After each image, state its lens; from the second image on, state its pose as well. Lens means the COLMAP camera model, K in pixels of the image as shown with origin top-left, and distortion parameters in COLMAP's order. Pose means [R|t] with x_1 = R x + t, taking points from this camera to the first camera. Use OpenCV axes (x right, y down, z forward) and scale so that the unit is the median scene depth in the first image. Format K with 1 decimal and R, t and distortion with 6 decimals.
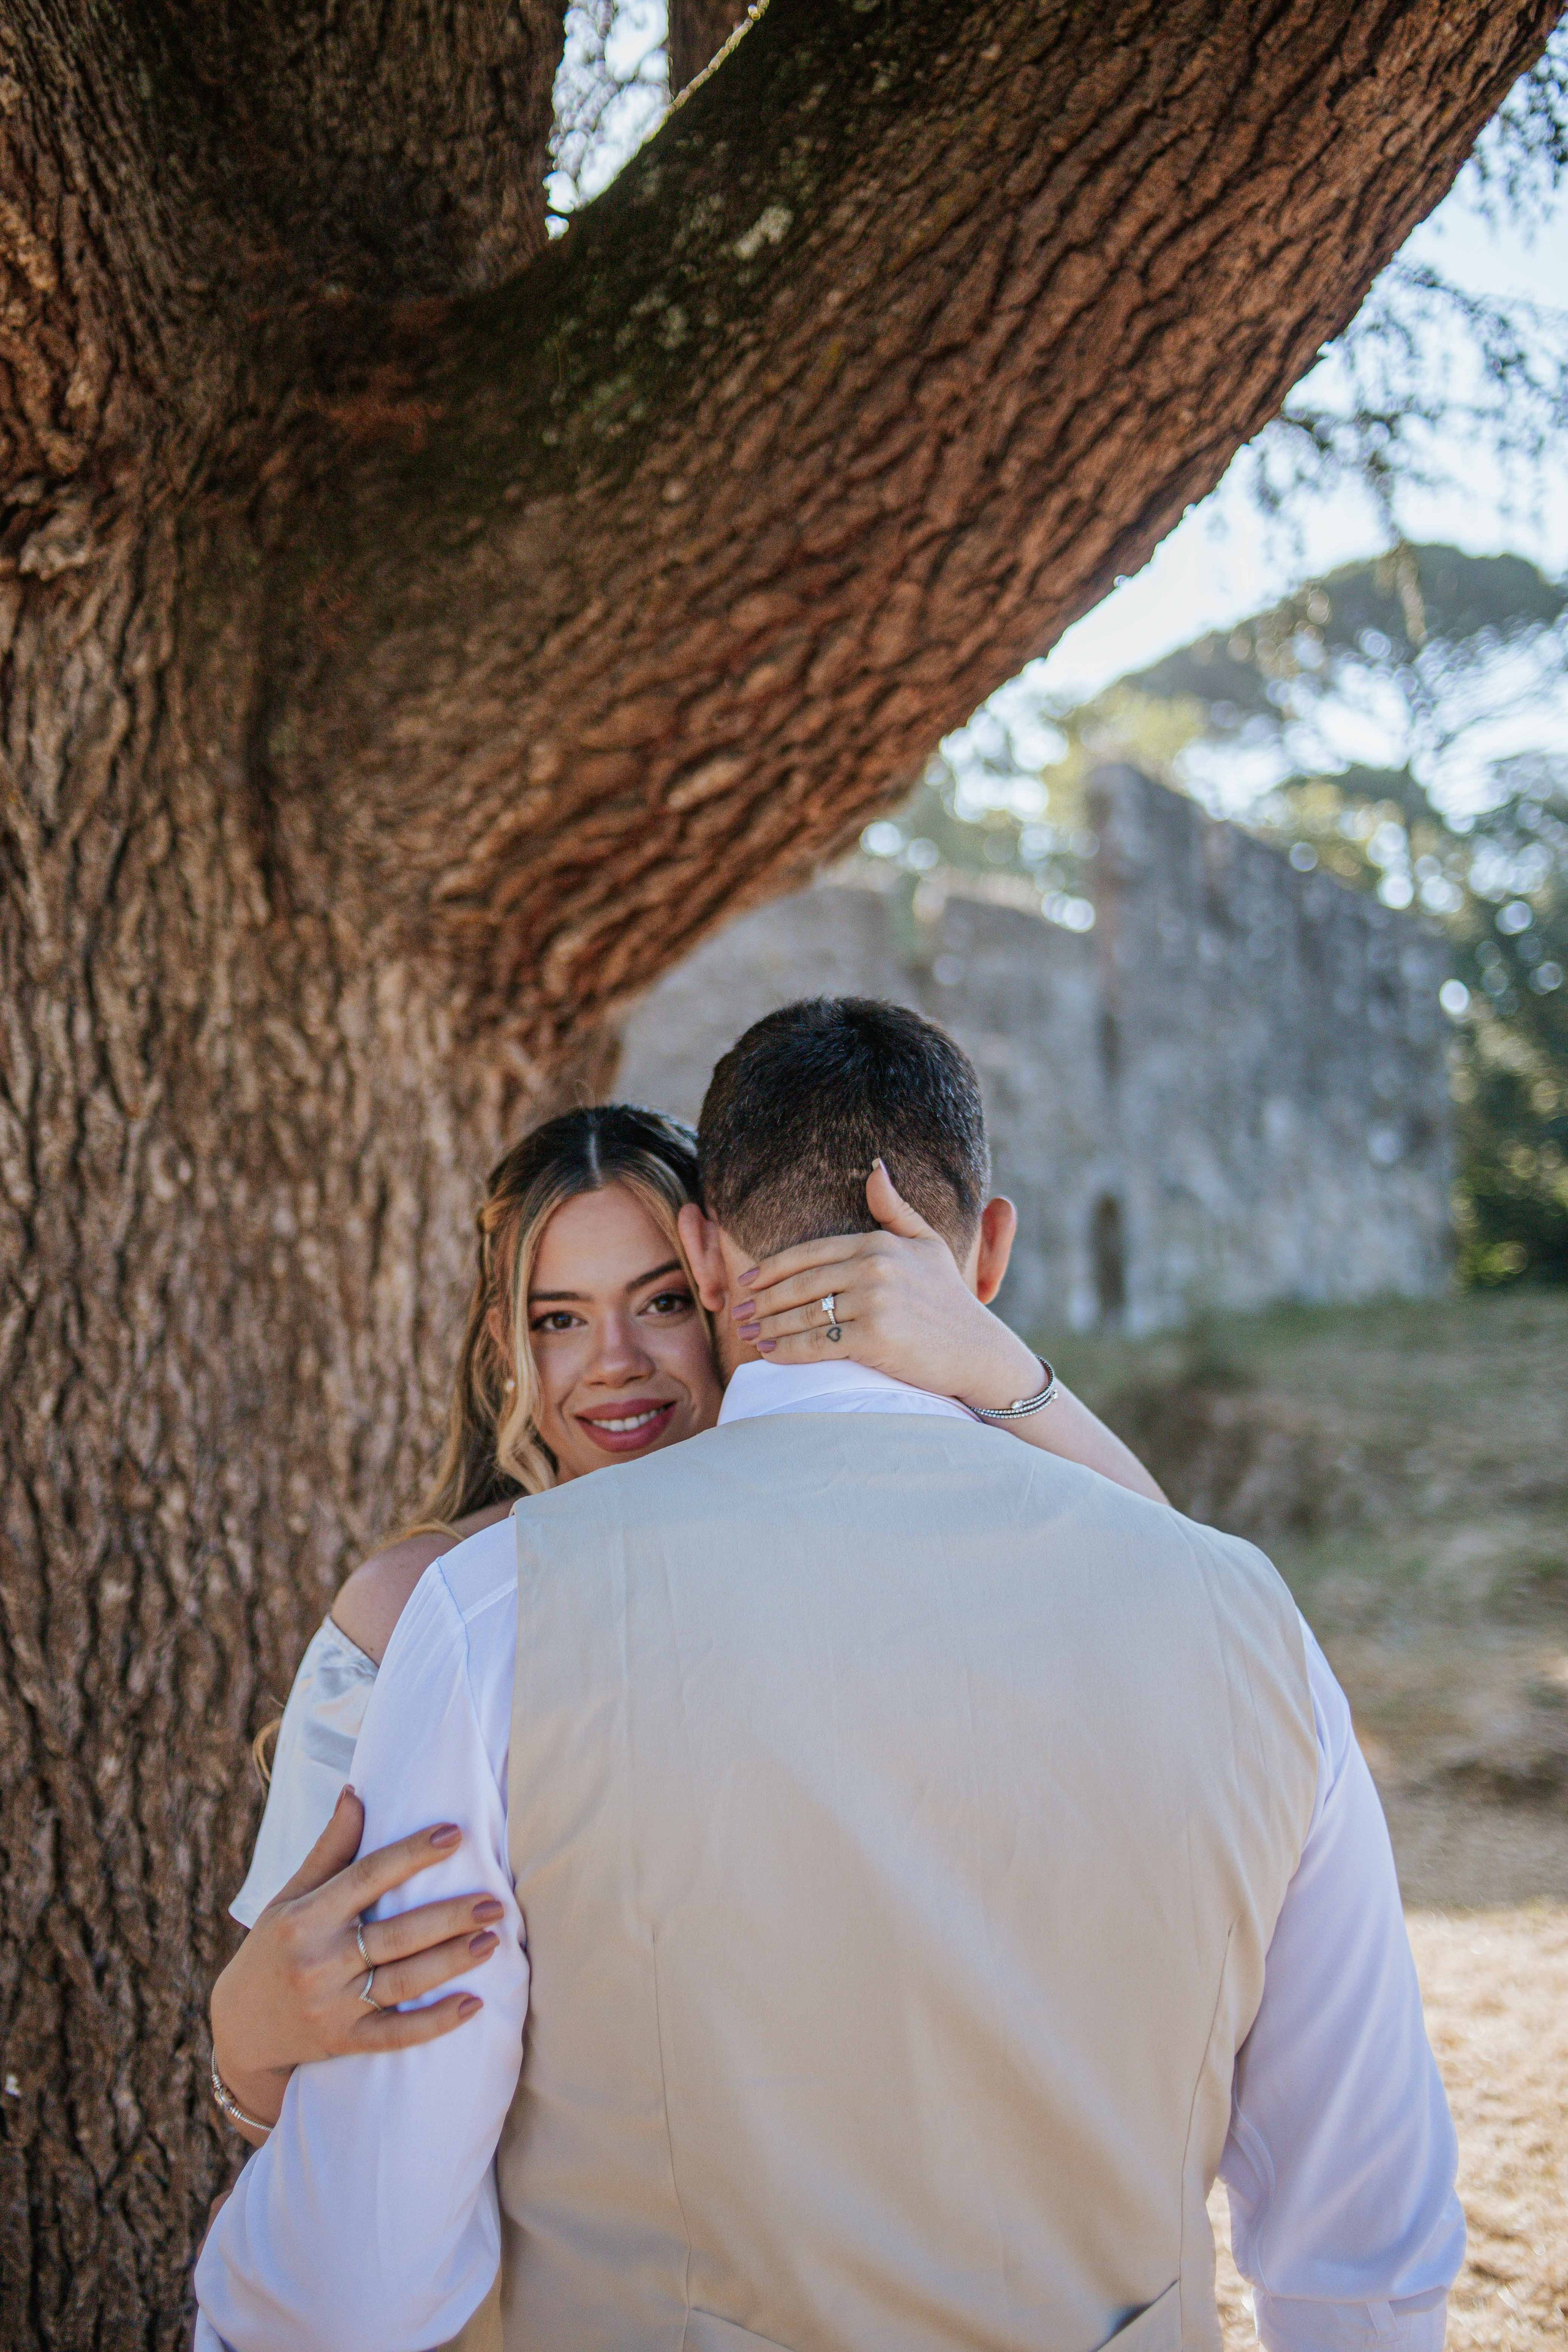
lens RADIAL K [[2306.5, 0, 780.3], [0, 2306.5, 1163.4], [0, 0, 1]] dist [-0.145608, 0.084449]
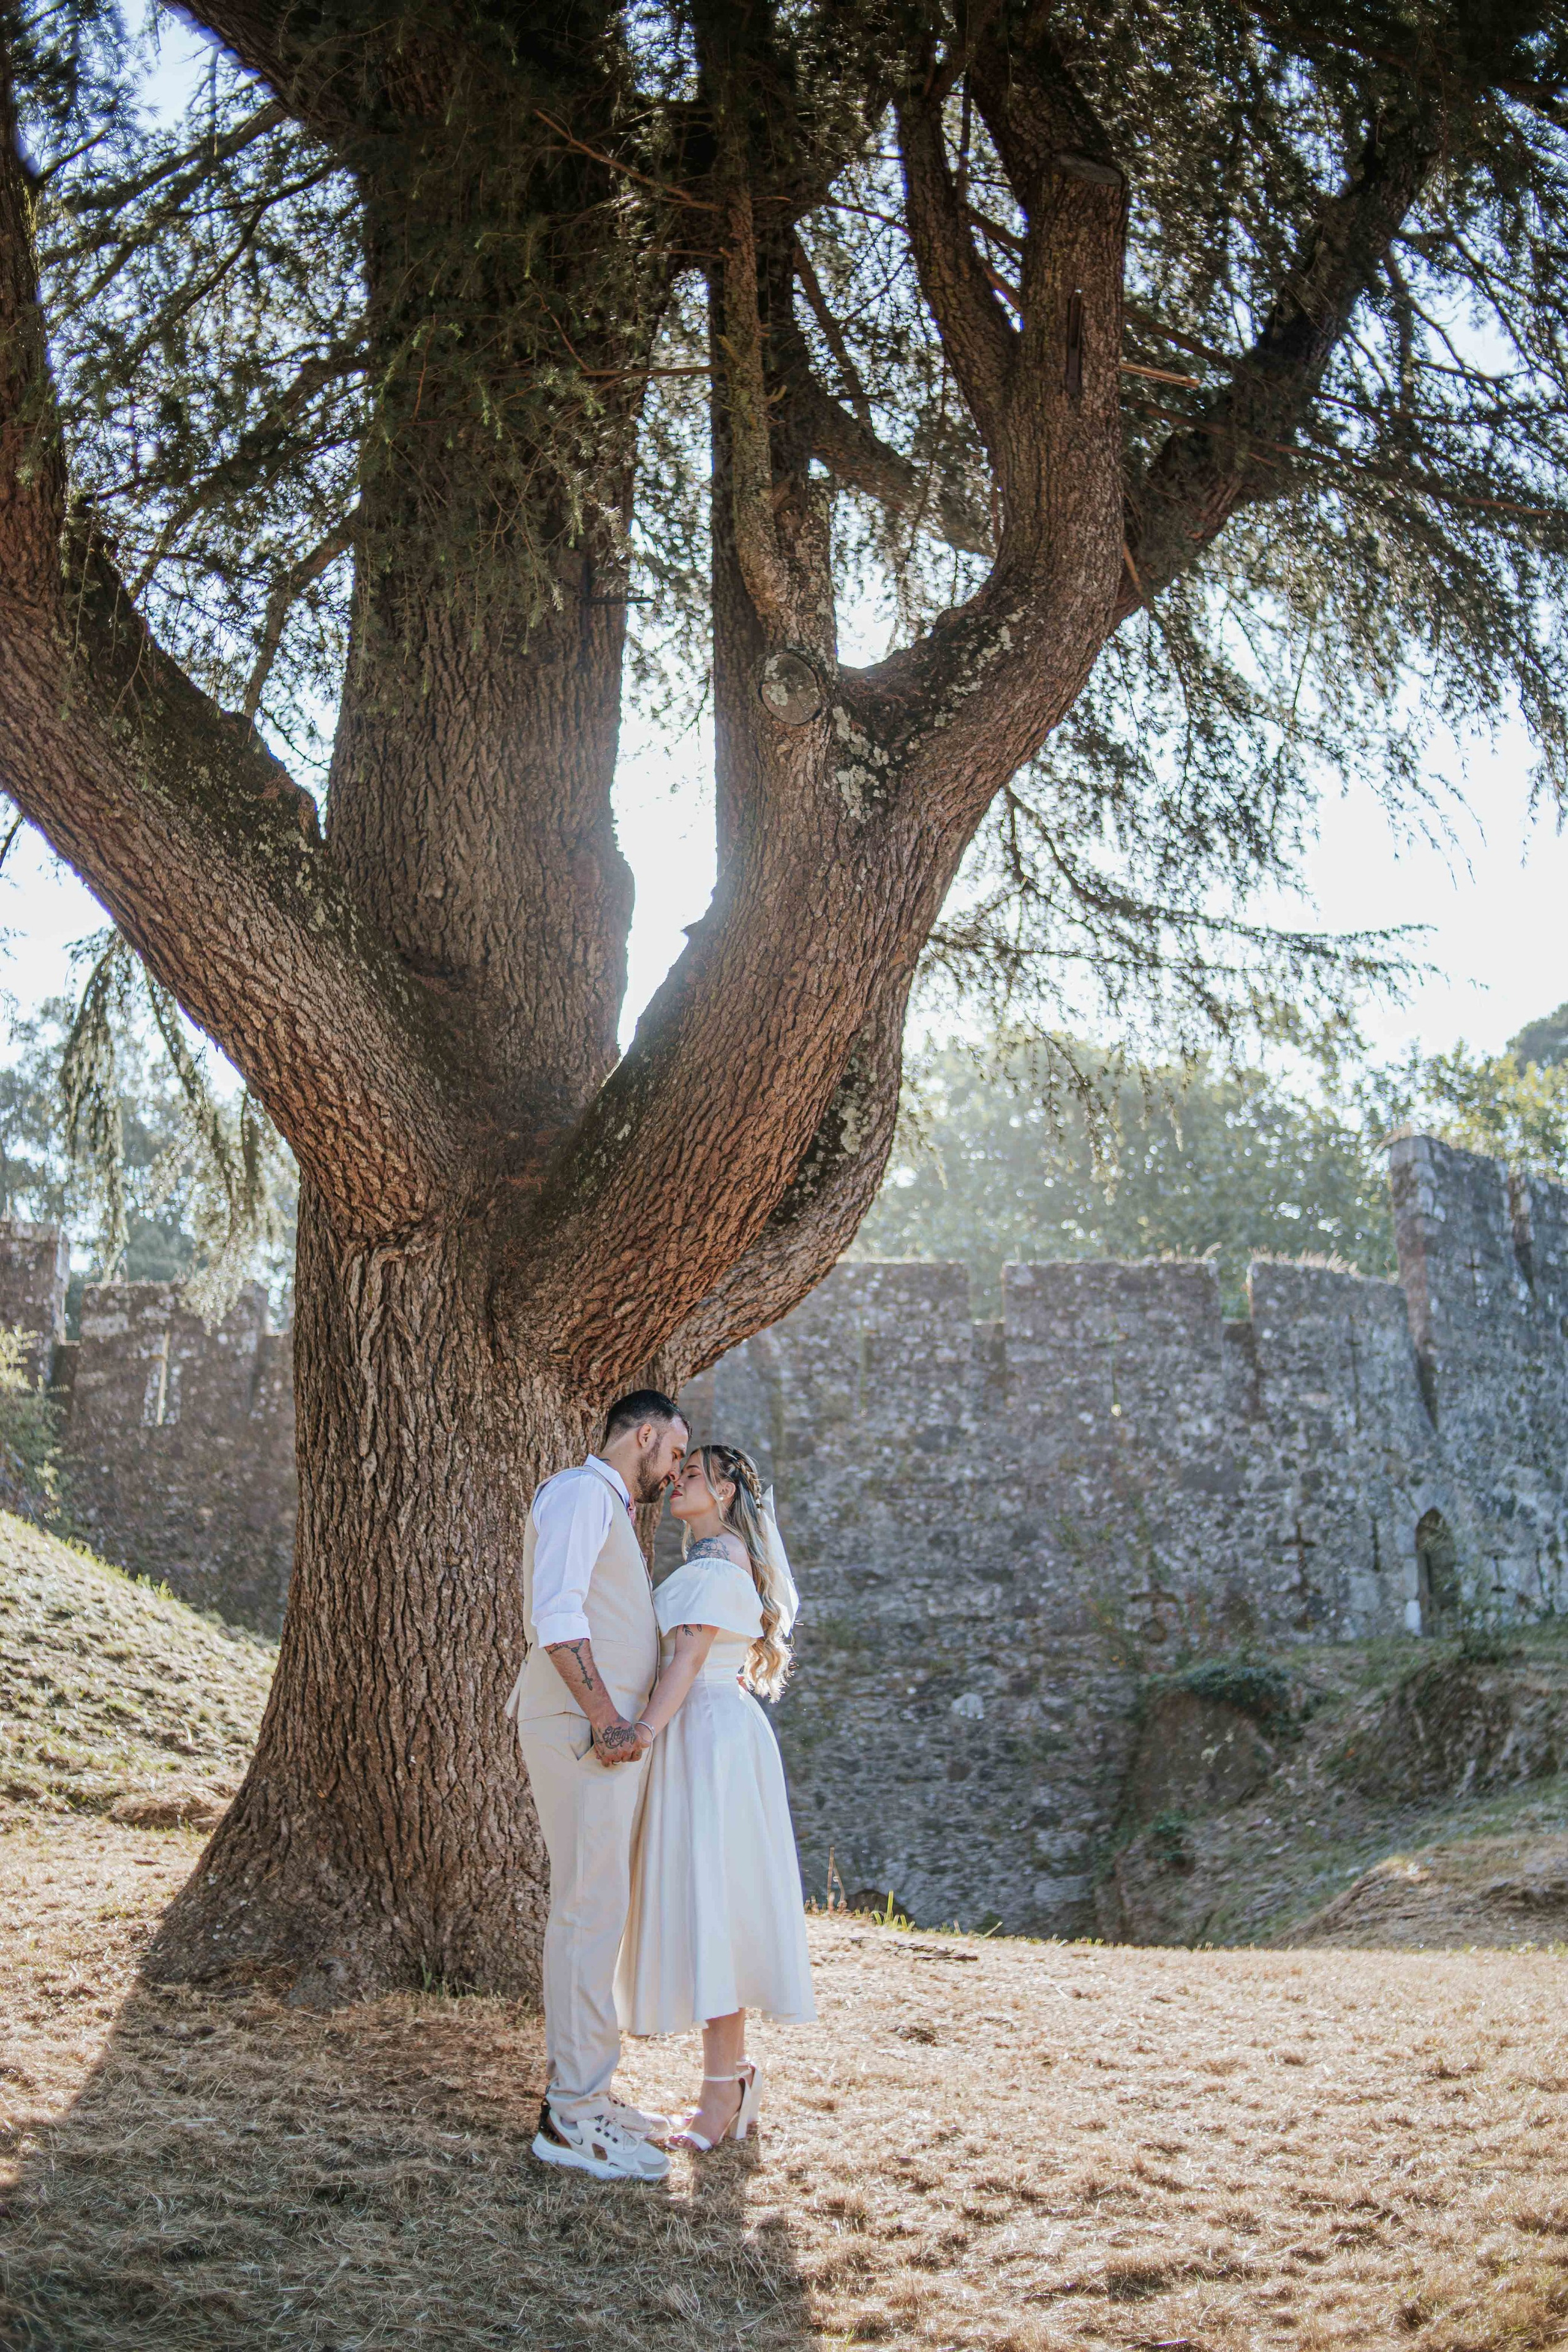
lens RADIAL K [[2306.5, 0, 780.3], [0, 2306.5, 1163.4], [0, 0, 1]] dist [-0.145608, 0.084449]
pose [[0.973120, -0.085967, -0.213652, 0.812637], [0.049697, 0.984246, -0.169675, 0.165326], [0.224872, 0.154496, 0.962062, -1.852342]]
